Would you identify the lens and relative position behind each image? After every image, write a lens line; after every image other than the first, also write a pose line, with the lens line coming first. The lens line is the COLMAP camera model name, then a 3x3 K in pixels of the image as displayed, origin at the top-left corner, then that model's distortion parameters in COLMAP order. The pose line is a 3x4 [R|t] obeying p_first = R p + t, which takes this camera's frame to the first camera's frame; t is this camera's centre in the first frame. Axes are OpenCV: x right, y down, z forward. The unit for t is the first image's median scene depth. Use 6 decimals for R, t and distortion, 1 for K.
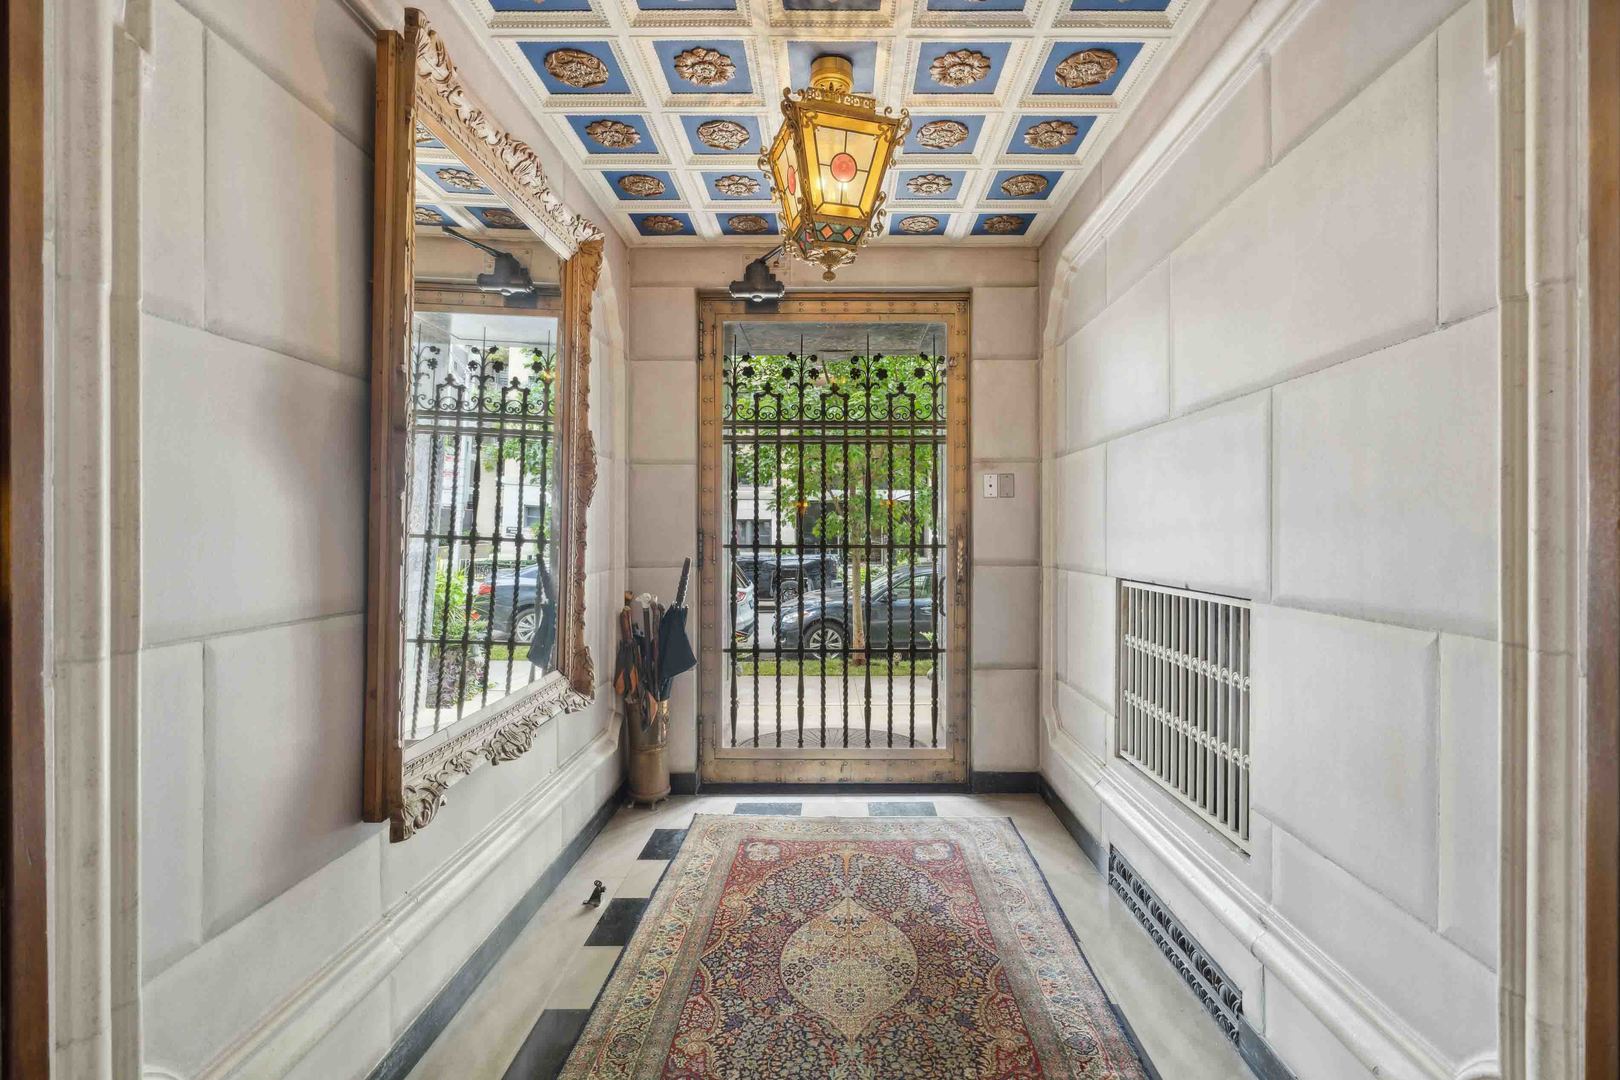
lens RADIAL K [[756.9, 0, 817.1], [0, 756.9, 538.1], [0, 0, 1]] dist [-0.007530, 0.002067]
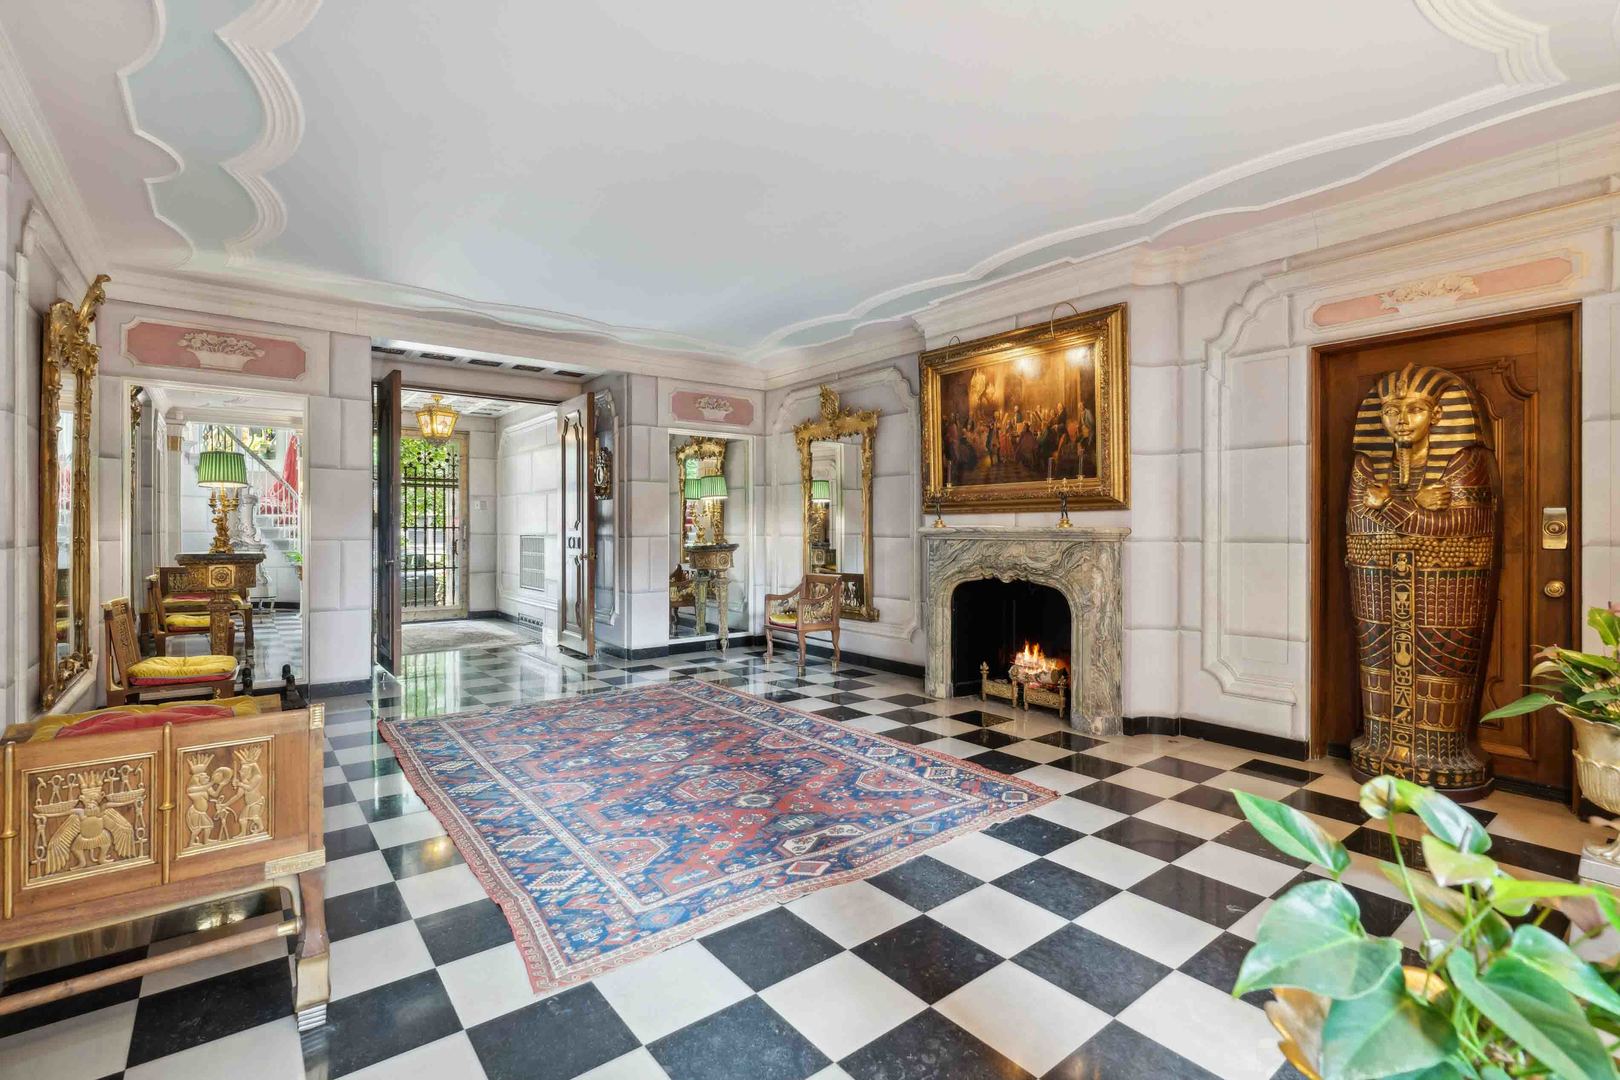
lens RADIAL K [[756.9, 0, 810.7], [0, 756.9, 534.3], [0, 0, 1]] dist [-0.007530, 0.002067]
pose [[0.765858, -0.003267, 0.643001, -0.587156], [0.000258, 0.999989, 0.004774, 0.021539], [-0.643010, -0.003491, 0.765850, -1.814005]]
